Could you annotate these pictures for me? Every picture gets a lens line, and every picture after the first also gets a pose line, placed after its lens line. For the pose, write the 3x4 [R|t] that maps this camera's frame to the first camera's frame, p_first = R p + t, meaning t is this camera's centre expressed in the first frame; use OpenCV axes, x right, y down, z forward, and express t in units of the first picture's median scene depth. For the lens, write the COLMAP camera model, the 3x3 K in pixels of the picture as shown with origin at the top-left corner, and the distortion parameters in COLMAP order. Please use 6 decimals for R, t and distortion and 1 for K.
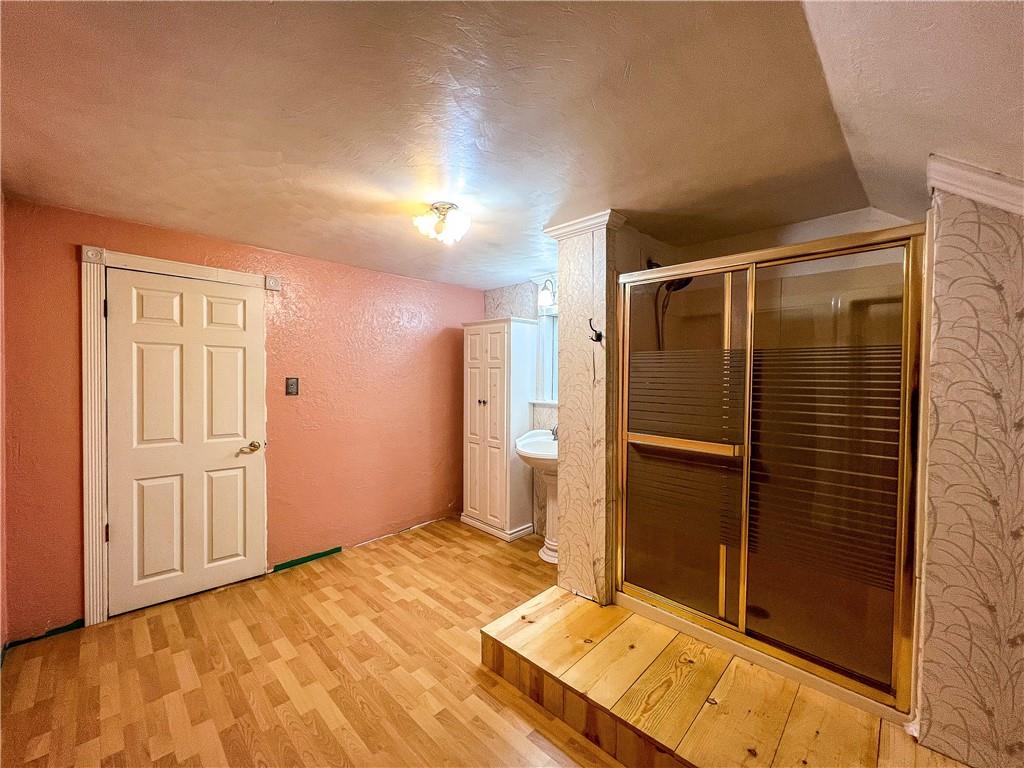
lens RADIAL K [[408.9, 0, 510.0], [0, 408.9, 383.0], [0, 0, 1]] dist [0.010330, 0.000028]
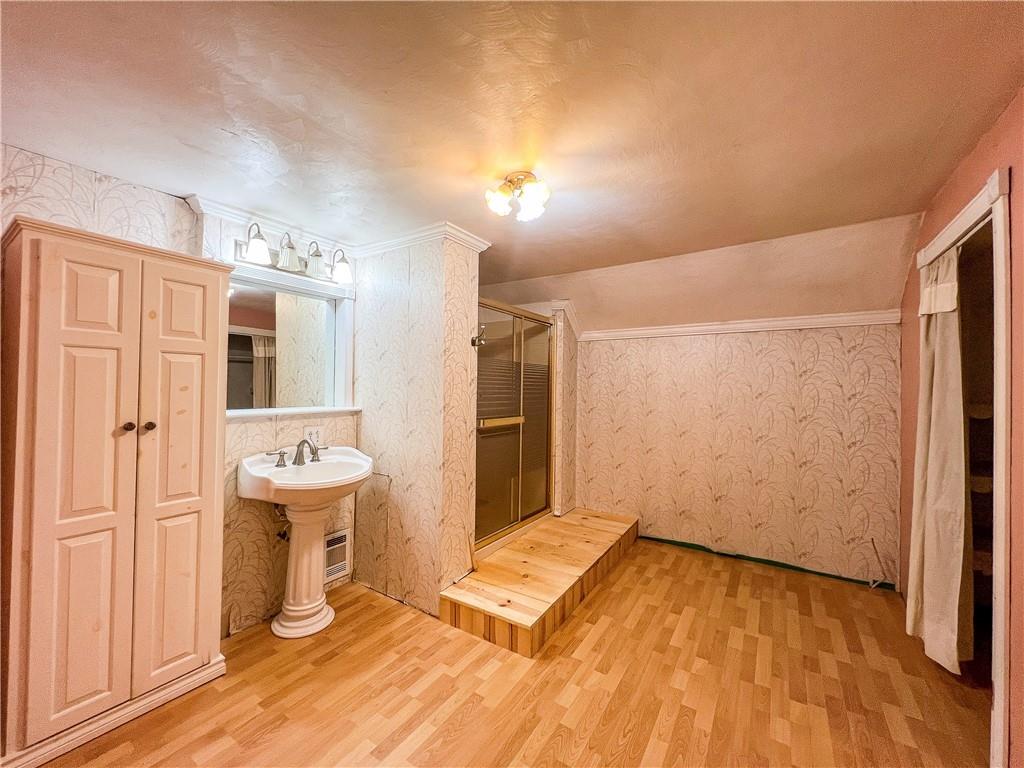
lens RADIAL K [[408.9, 0, 510.4], [0, 408.9, 382.4], [0, 0, 1]] dist [0.010330, 0.000028]
pose [[-0.187926, 0.000056, 0.982183, -1.005501], [0.007234, 0.999973, 0.001327, 0.001906], [-0.982157, 0.007354, -0.187921, 1.183396]]
